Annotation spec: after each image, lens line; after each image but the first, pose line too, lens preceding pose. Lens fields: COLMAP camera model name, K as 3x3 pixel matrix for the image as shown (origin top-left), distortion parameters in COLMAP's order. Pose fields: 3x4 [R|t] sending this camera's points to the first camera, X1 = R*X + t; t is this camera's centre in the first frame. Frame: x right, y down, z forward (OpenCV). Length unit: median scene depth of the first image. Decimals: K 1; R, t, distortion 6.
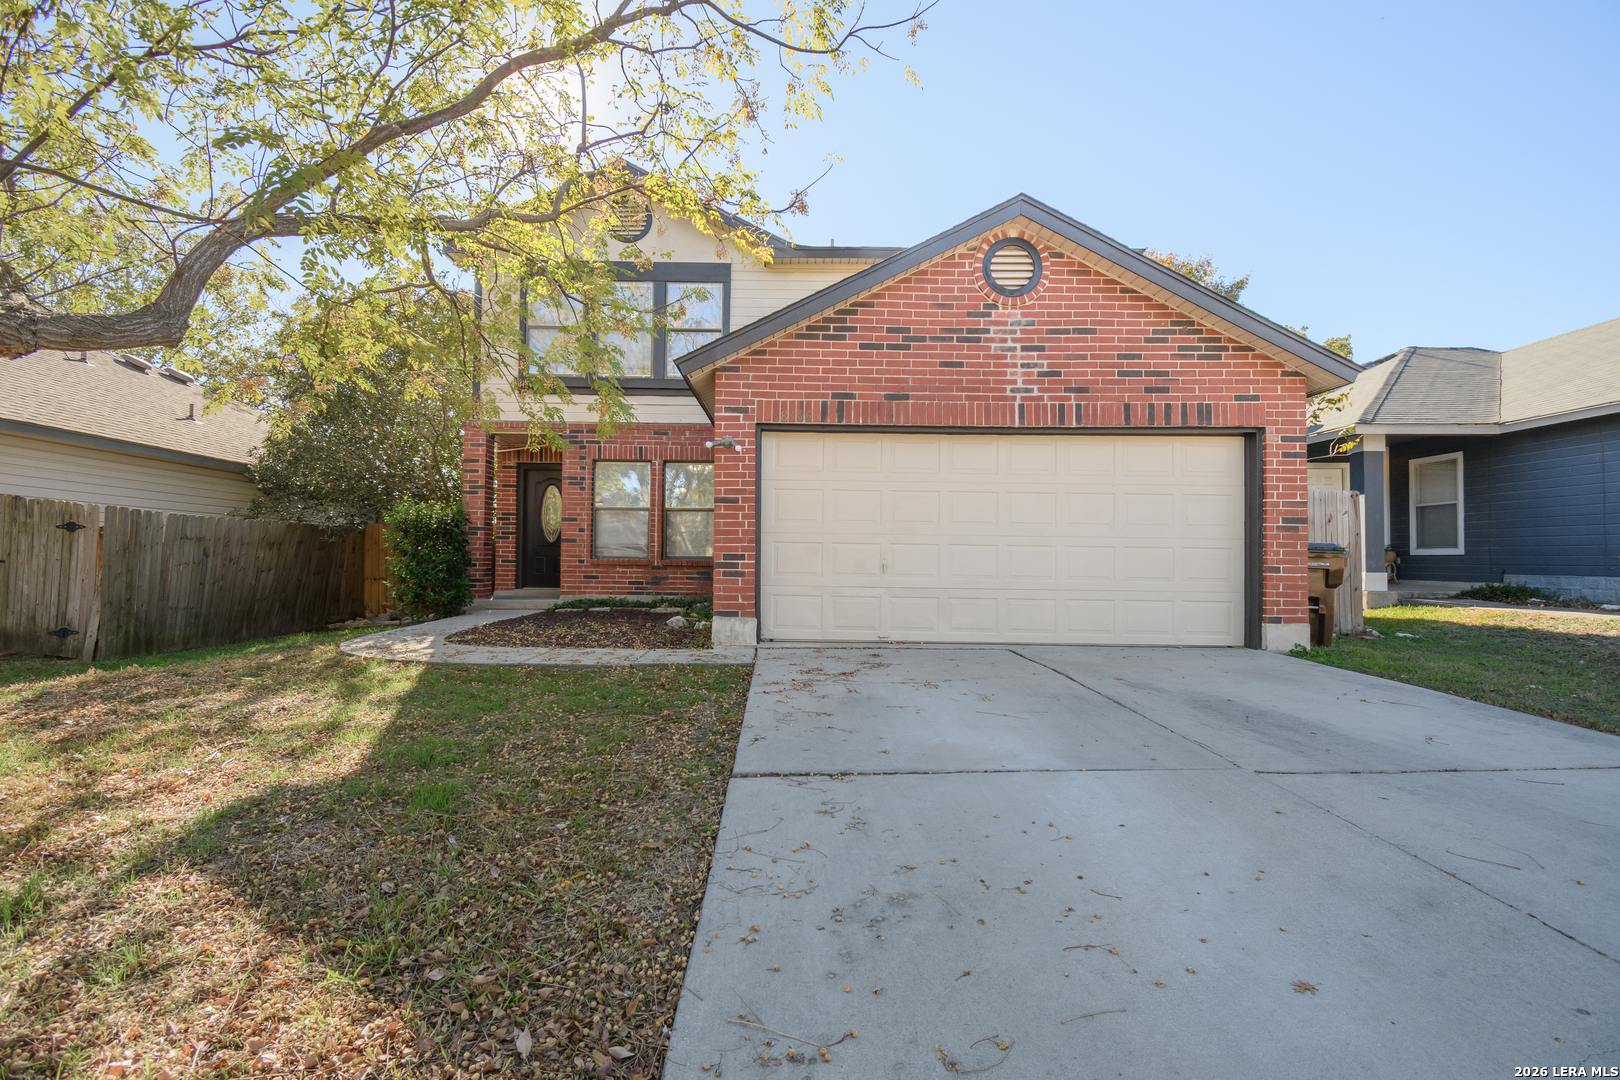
lens RADIAL K [[745.7, 0, 810.0], [0, 745.7, 540.0], [0, 0, 1]] dist [0.001070, 0.113083]
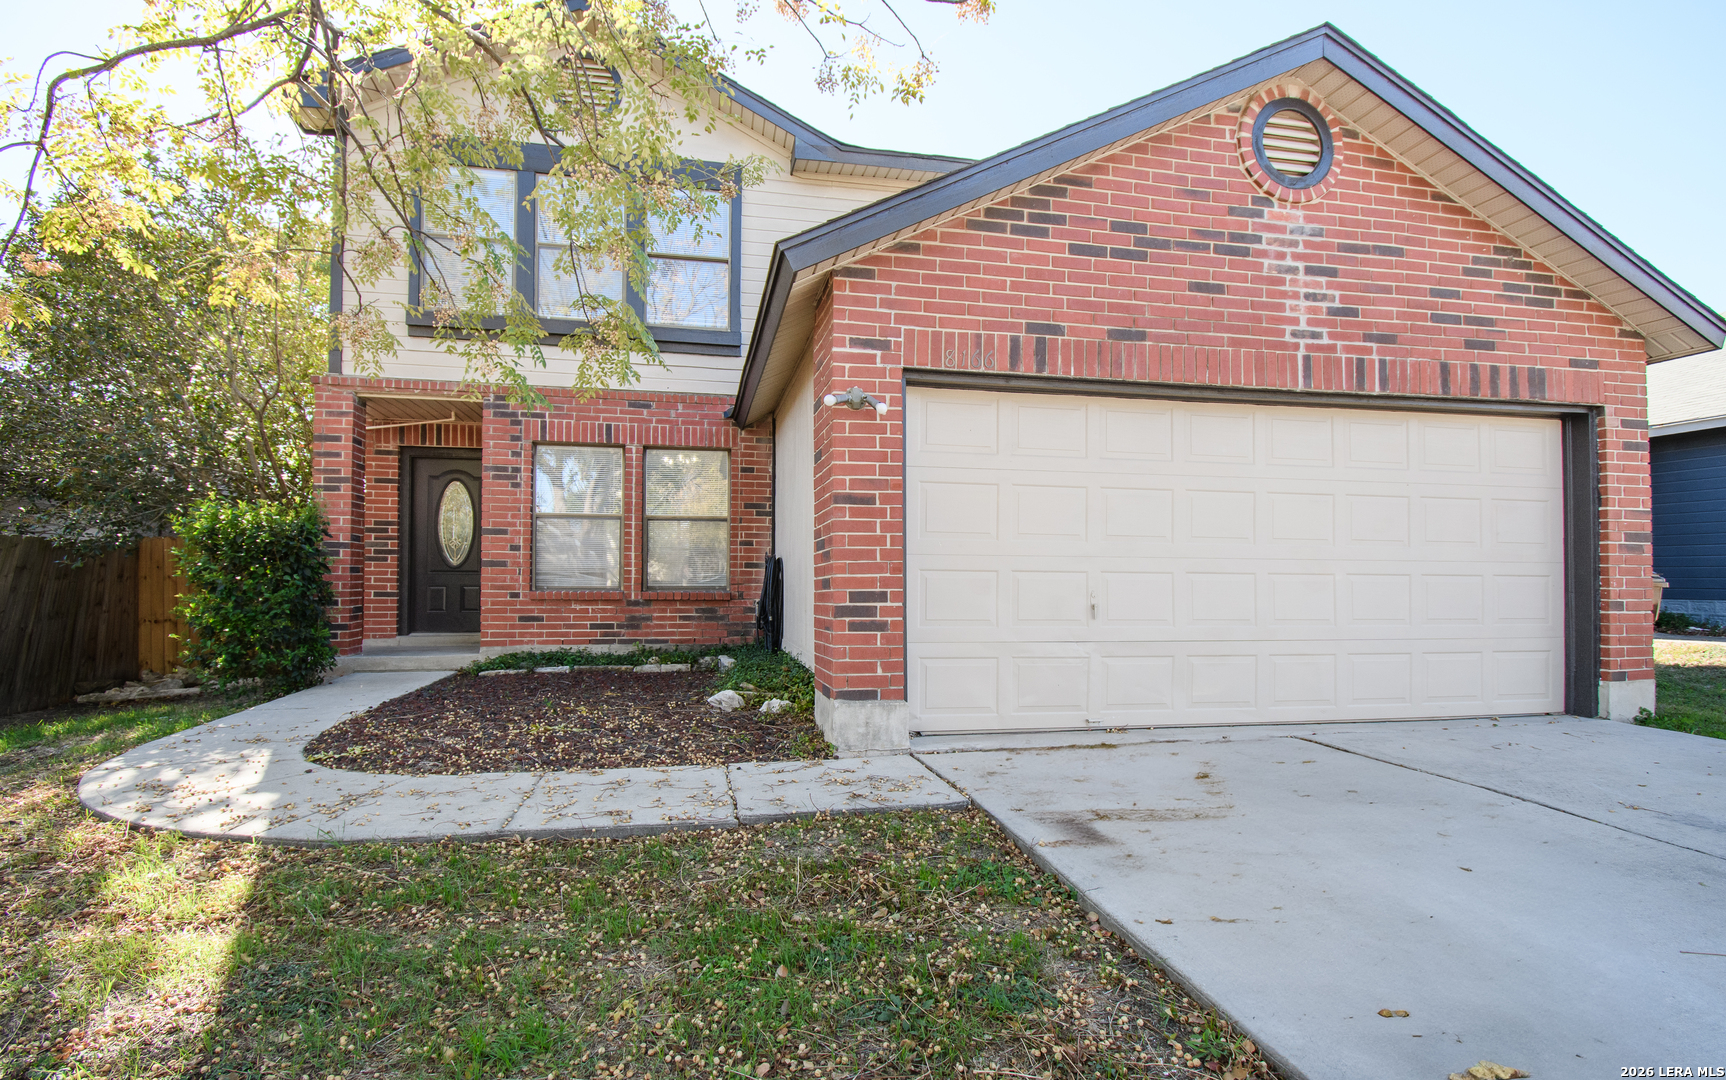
lens RADIAL K [[762.8, 0, 842.9], [0, 762.8, 558.2], [0, 0, 1]] dist [0.011468, -0.000730]
pose [[0.978991, -0.002586, 0.203888, -0.241110], [0.001757, 0.999989, 0.004250, -0.009769], [-0.203897, -0.003803, 0.978985, 0.421229]]
